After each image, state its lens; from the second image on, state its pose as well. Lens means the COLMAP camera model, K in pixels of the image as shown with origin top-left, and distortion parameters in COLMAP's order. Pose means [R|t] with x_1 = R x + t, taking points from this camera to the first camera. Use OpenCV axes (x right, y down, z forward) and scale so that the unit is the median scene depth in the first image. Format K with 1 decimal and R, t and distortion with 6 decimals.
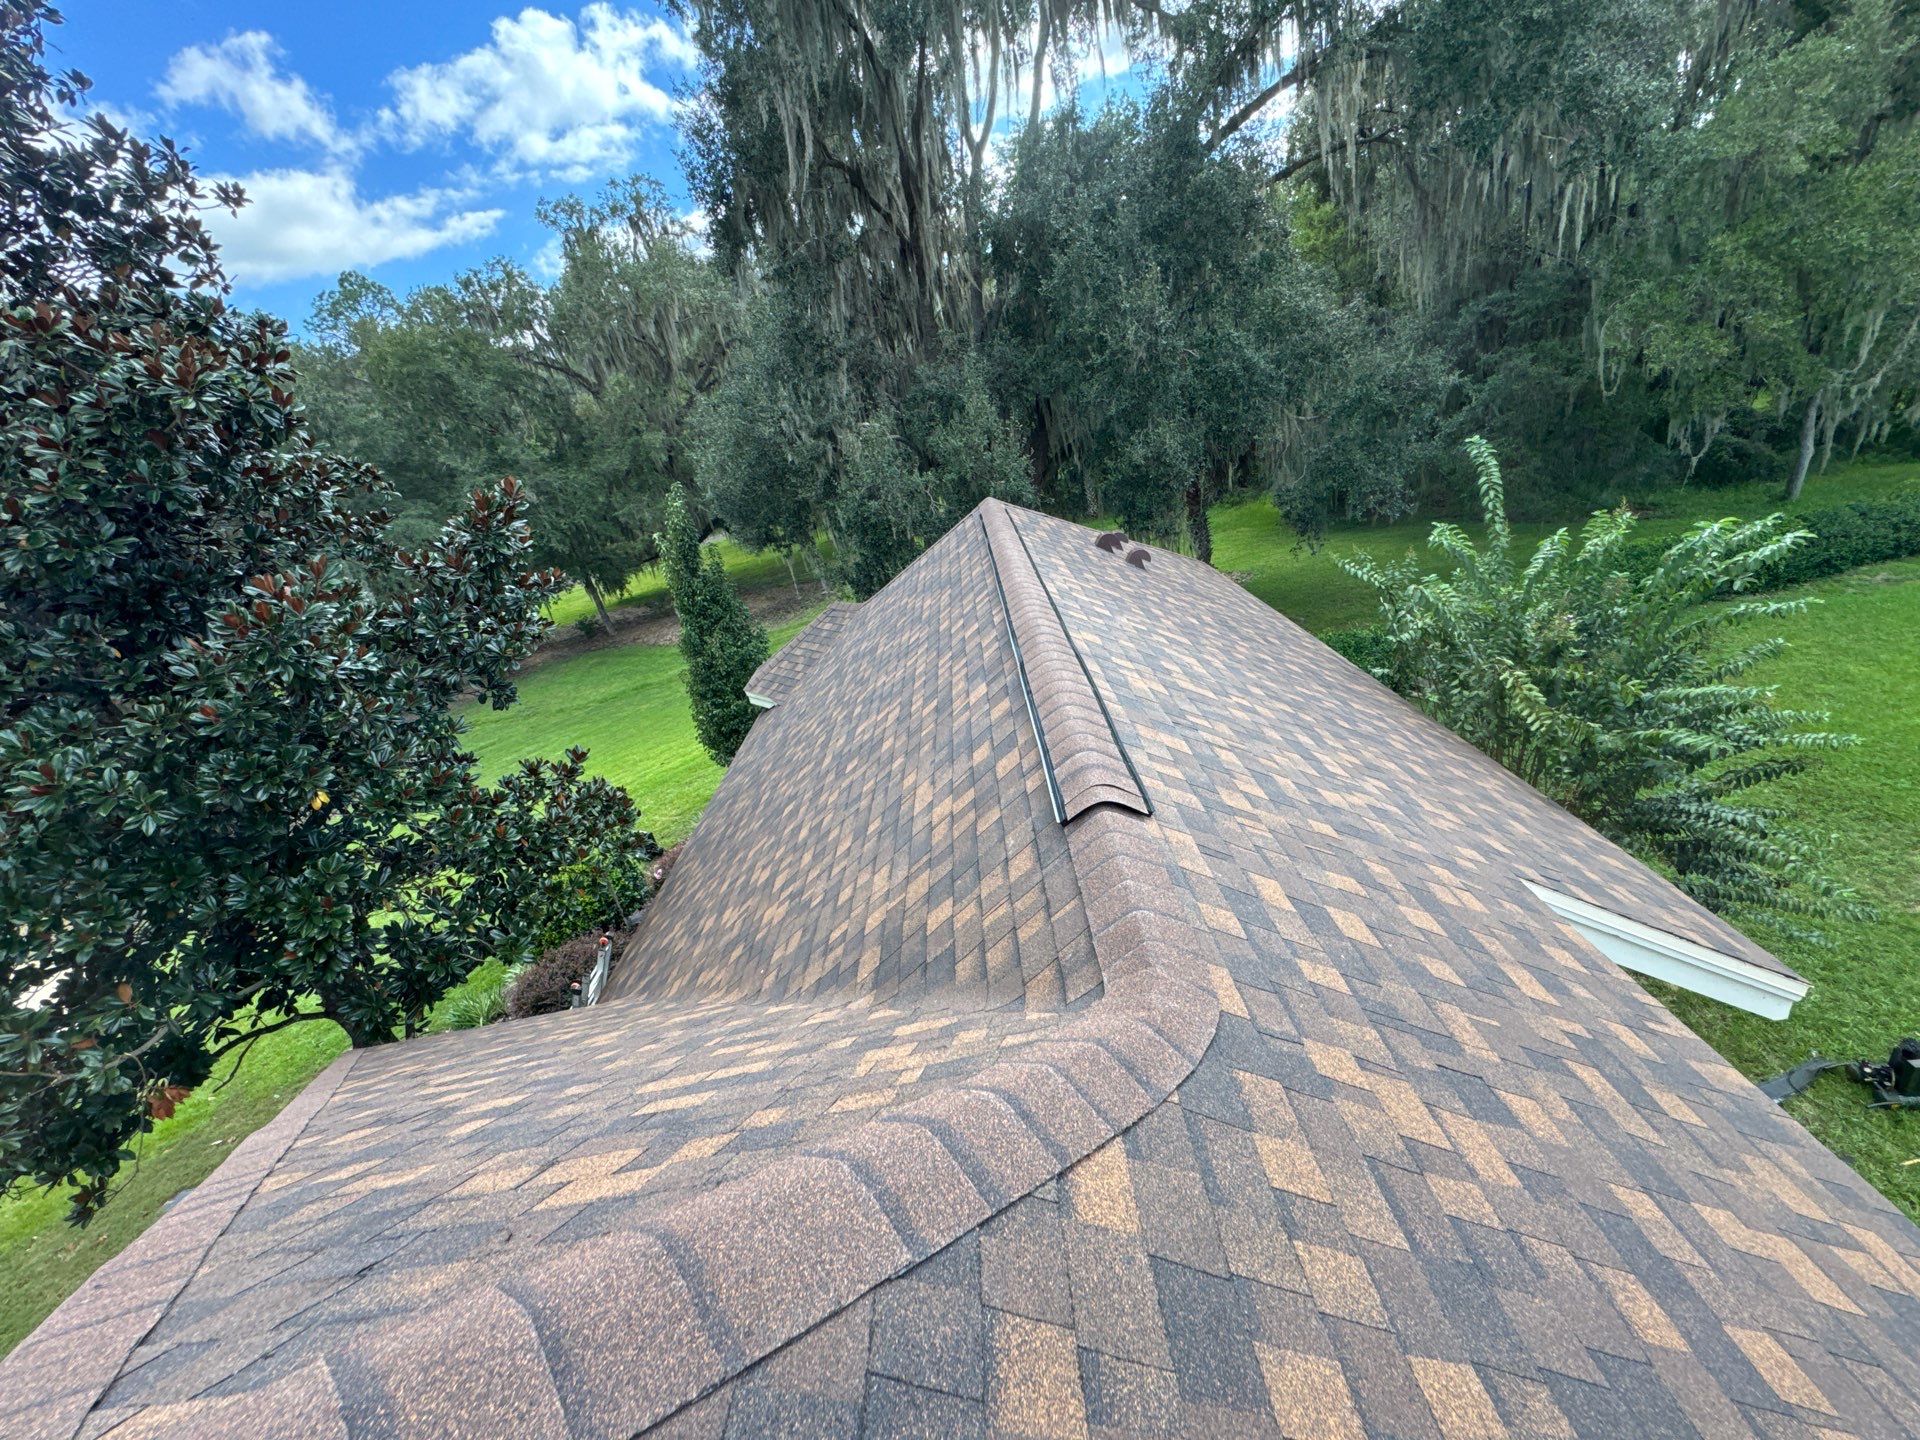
lens RADIAL K [[823.1, 0, 963.9], [0, 823.1, 721.0], [0, 0, 1]] dist [-0.002913, 0.000909]
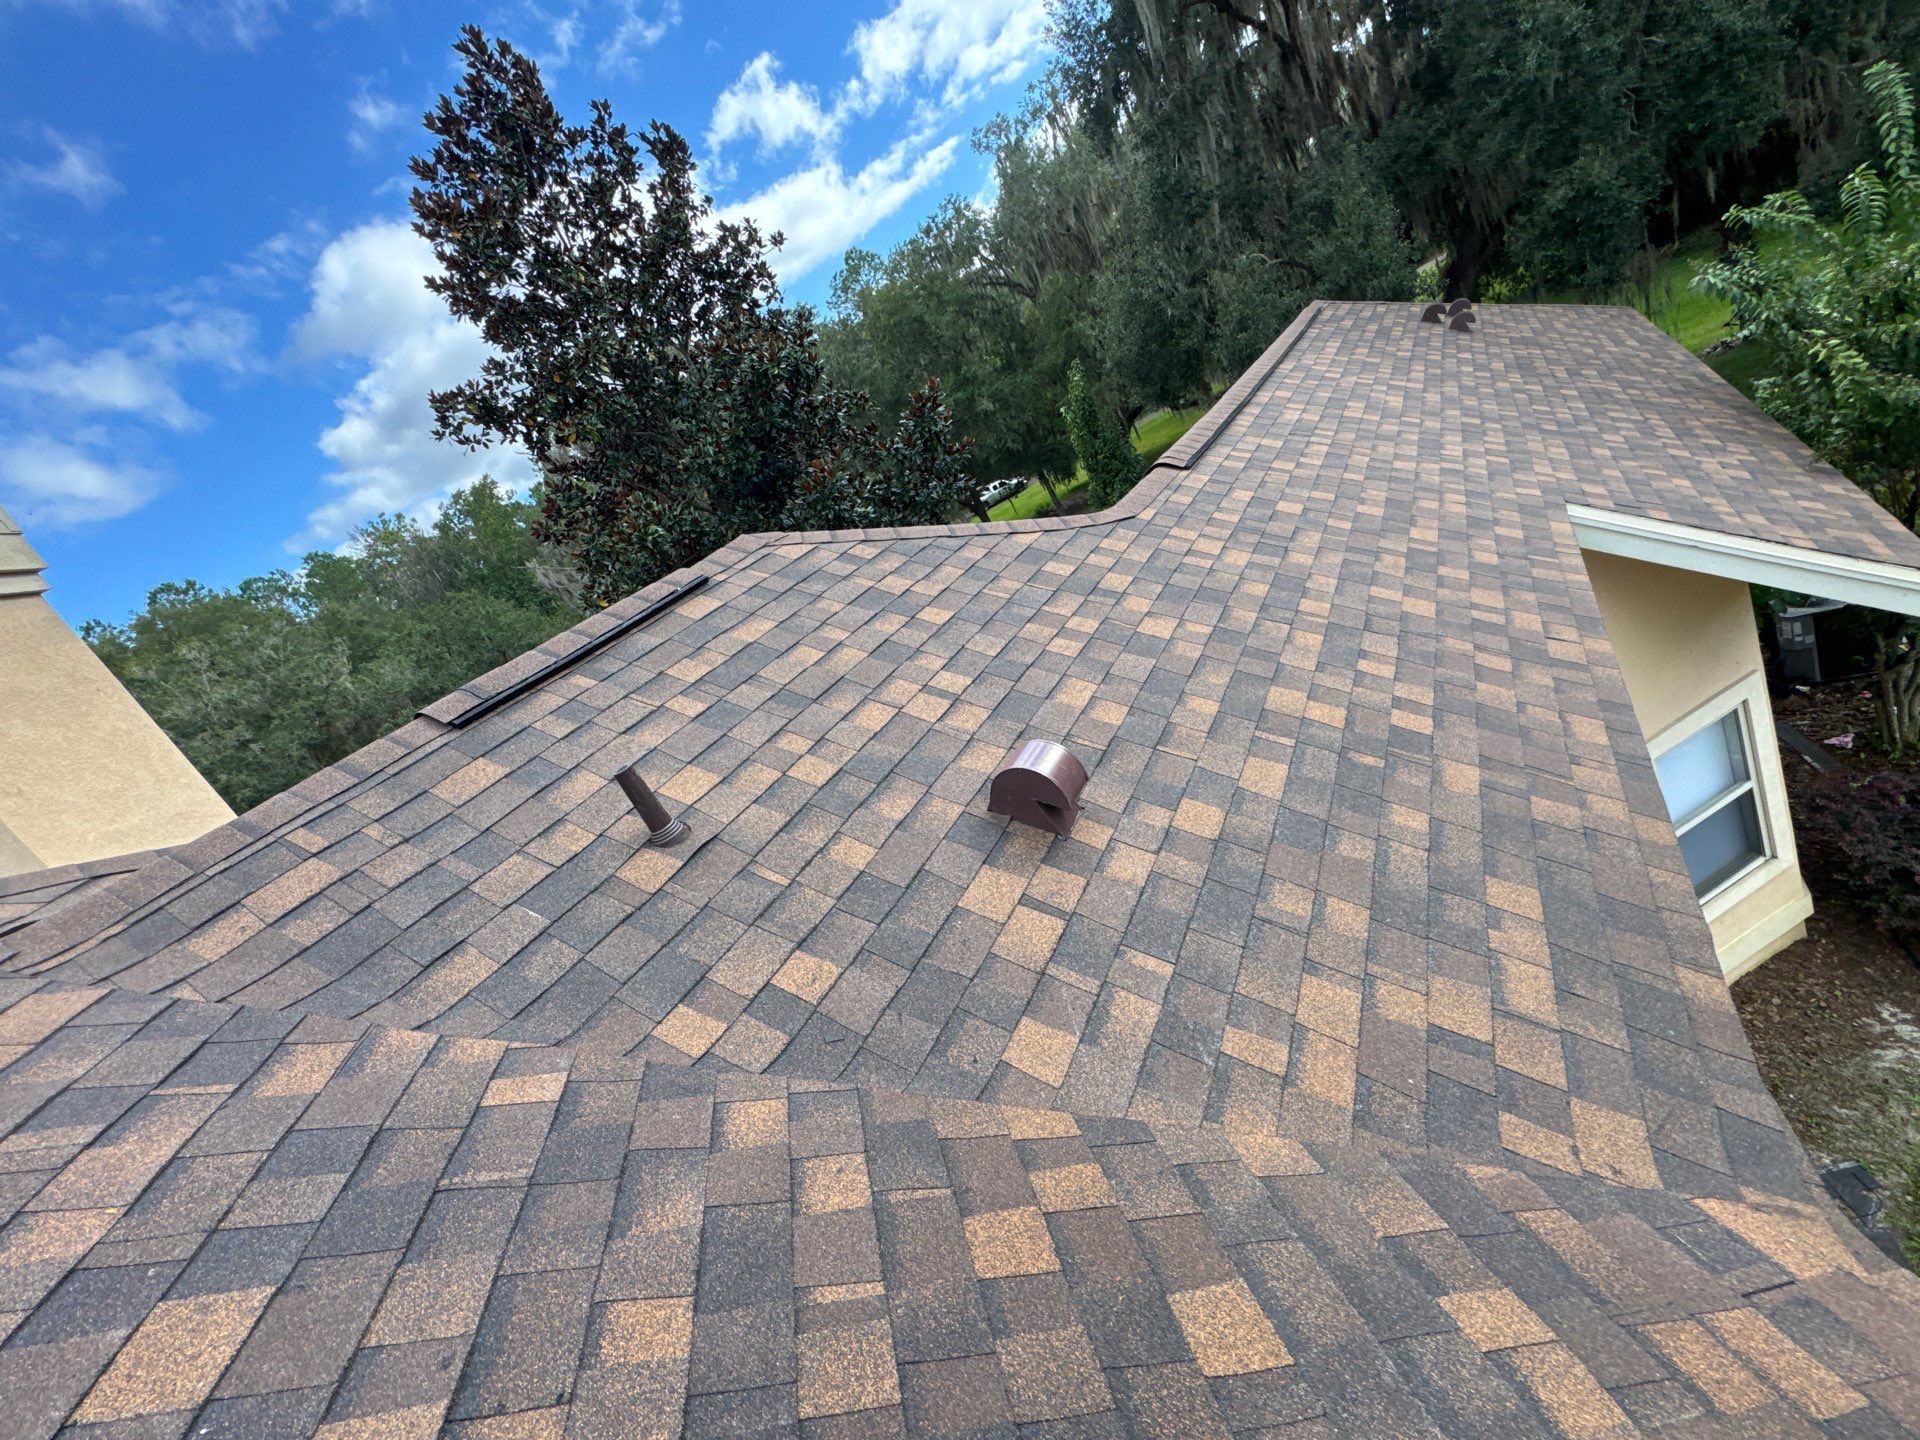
lens RADIAL K [[823.1, 0, 963.9], [0, 823.1, 721.0], [0, 0, 1]] dist [-0.002913, 0.000909]
pose [[0.847920, -0.011421, -0.530000, 0.136093], [0.086104, 0.989459, 0.116432, 0.073437], [0.523084, -0.144360, 0.839966, -0.155625]]
